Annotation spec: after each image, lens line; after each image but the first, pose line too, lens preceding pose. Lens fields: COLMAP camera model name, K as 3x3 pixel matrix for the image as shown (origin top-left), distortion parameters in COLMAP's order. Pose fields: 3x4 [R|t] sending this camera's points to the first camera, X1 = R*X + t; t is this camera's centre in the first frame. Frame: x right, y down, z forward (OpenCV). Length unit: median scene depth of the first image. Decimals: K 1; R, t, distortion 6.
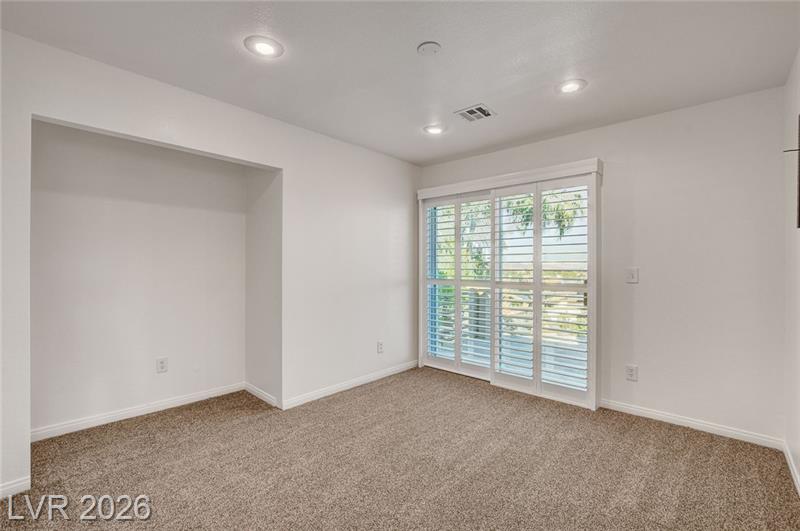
lens RADIAL K [[355.3, 0, 400.2], [0, 355.3, 266.0], [0, 0, 1]] dist [-0.028507, -0.000334]
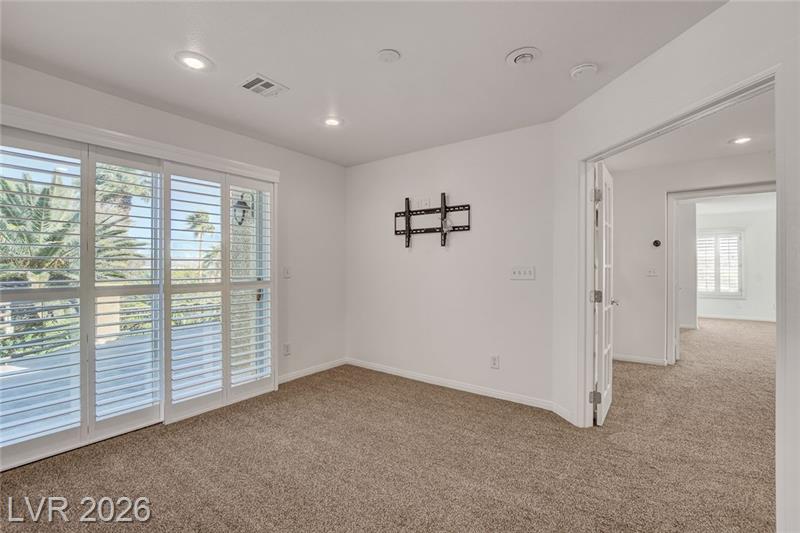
lens RADIAL K [[355.3, 0, 400.3], [0, 355.3, 264.7], [0, 0, 1]] dist [-0.028507, -0.000334]
pose [[-0.123817, 0.000732, 0.992305, -0.556955], [0.003314, 0.999994, -0.000325, 0.002372], [-0.992300, 0.003248, -0.123818, 0.635359]]
